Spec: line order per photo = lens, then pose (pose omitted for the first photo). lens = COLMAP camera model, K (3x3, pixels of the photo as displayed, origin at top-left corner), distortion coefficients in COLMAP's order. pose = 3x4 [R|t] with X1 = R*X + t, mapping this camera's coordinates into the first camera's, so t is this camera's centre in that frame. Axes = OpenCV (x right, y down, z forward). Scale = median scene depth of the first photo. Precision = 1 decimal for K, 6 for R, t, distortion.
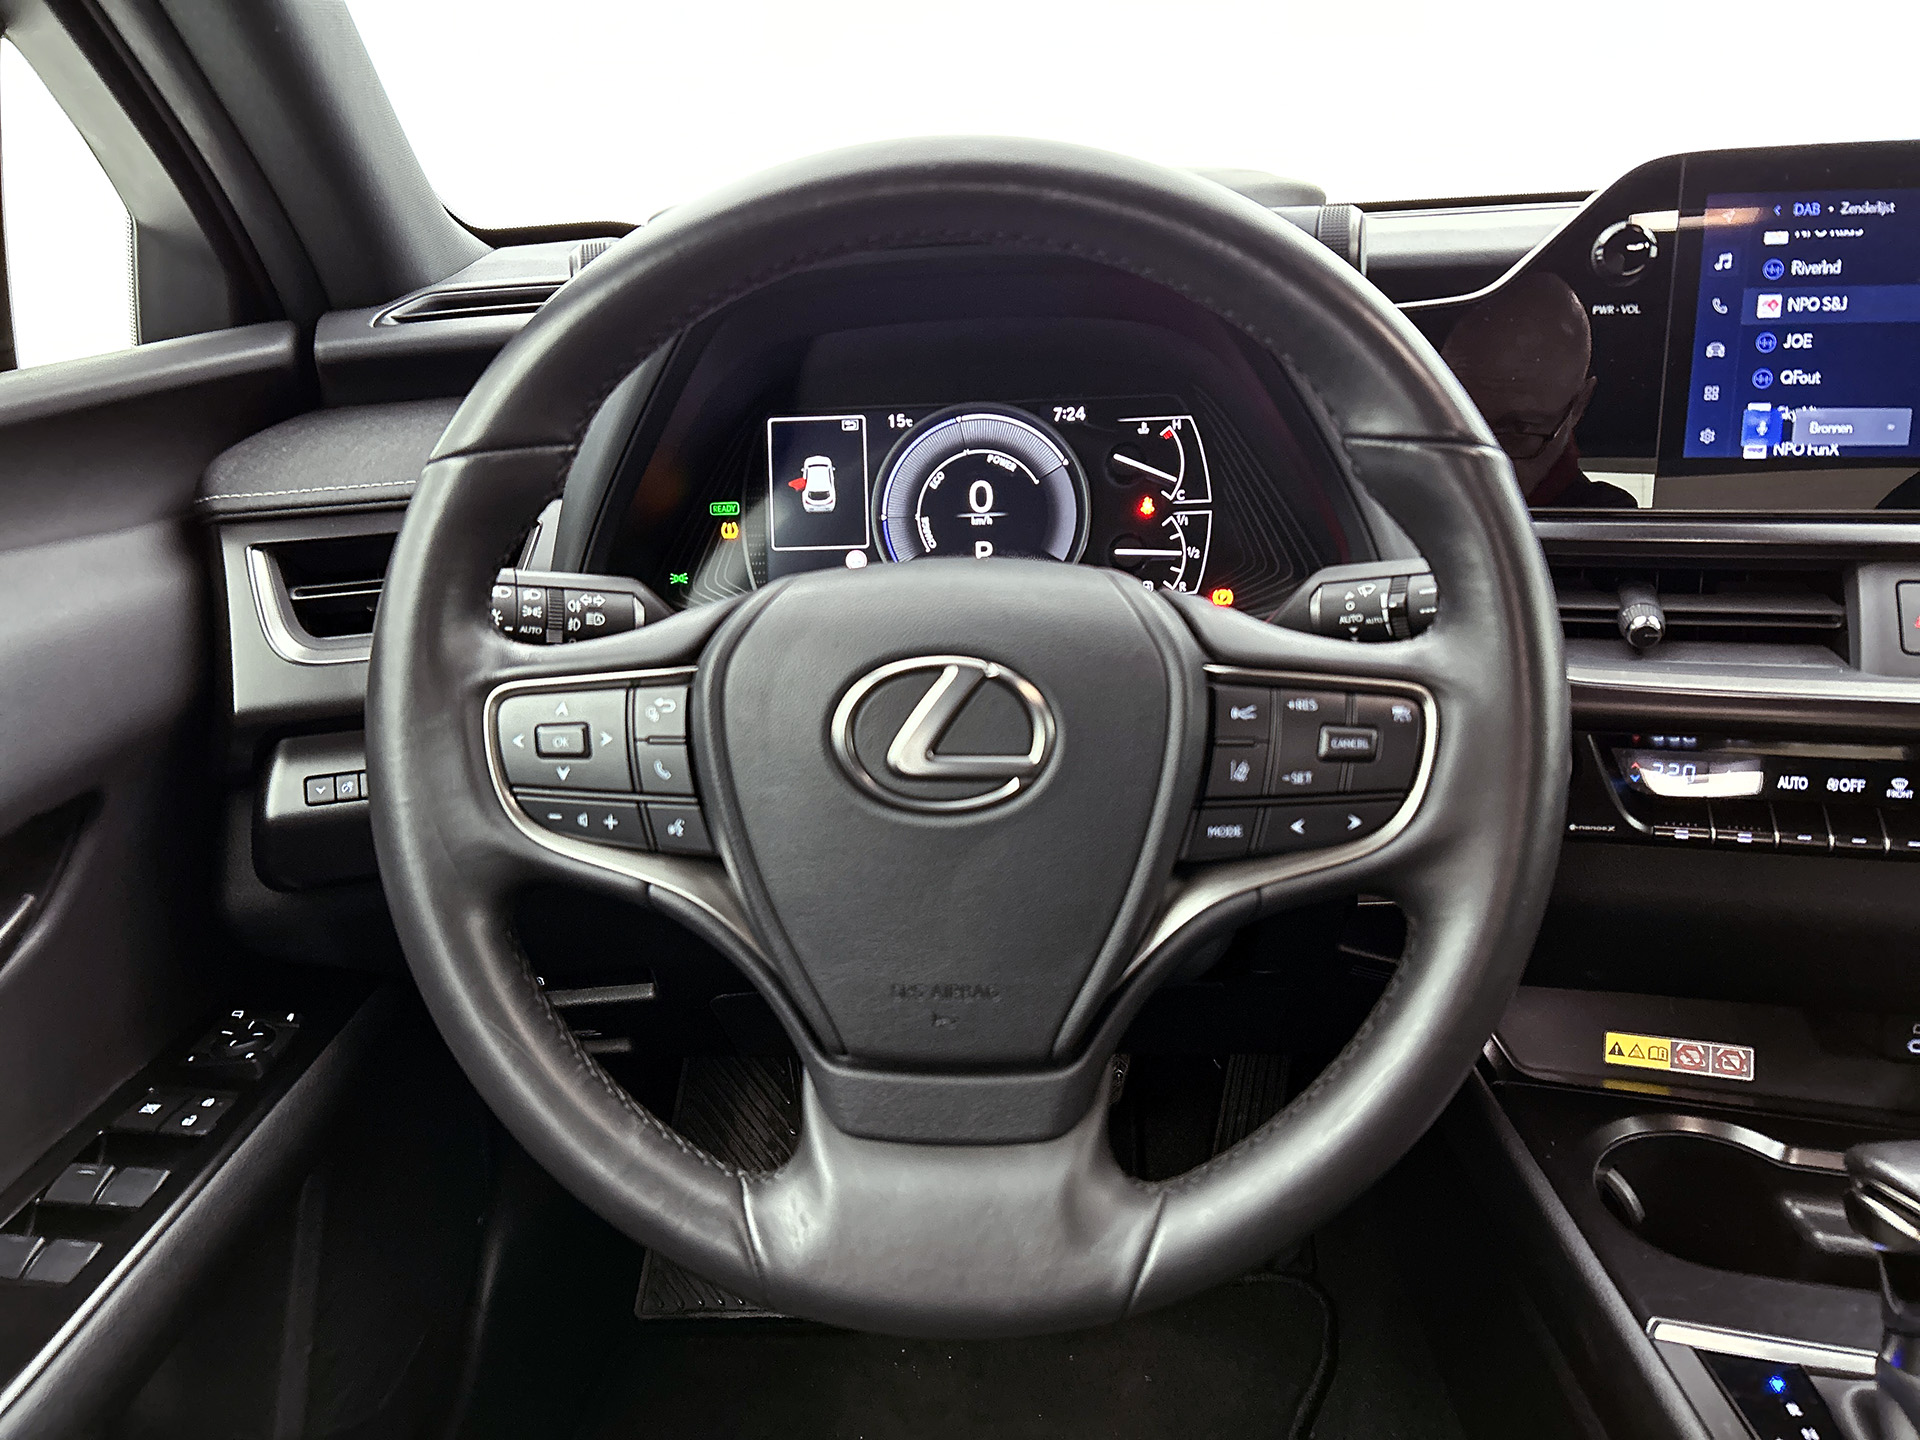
lens RADIAL K [[1429.5, 0, 971.6], [0, 1429.5, 726.4], [0, 0, 1]] dist [0.048942, -0.060405]
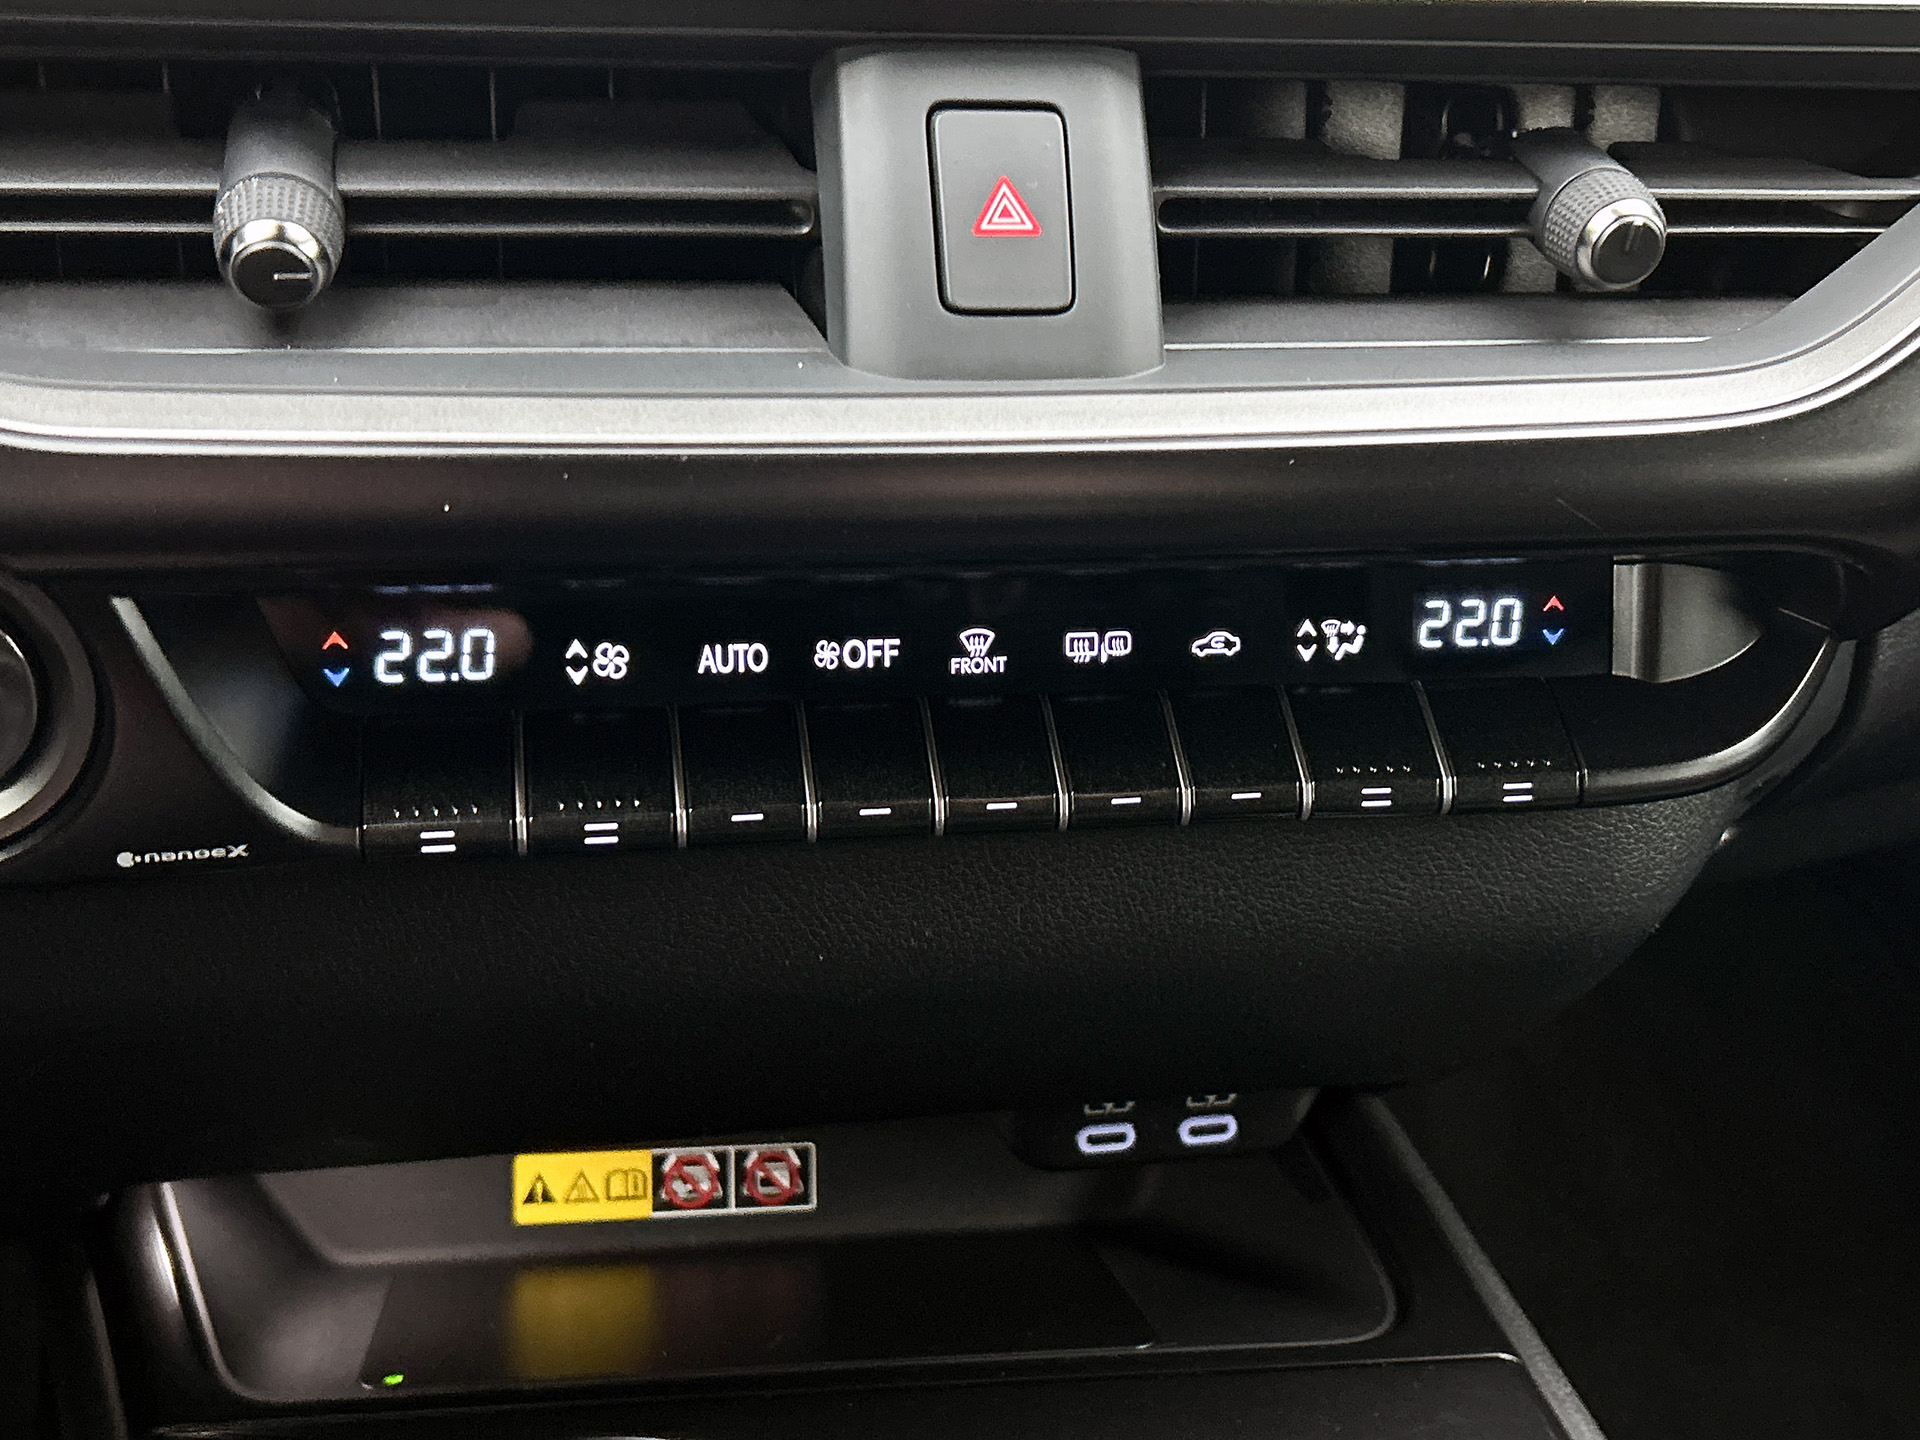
lens RADIAL K [[2275.5, 0, 969.8], [0, 2275.5, 757.5], [0, 0, 1]] dist [0.043957, 0.000000]
pose [[0.905242, -0.128210, 0.405092, 0.383360], [0.044115, 0.976597, 0.210506, -0.058809], [-0.422600, -0.172689, 0.889712, 0.441489]]
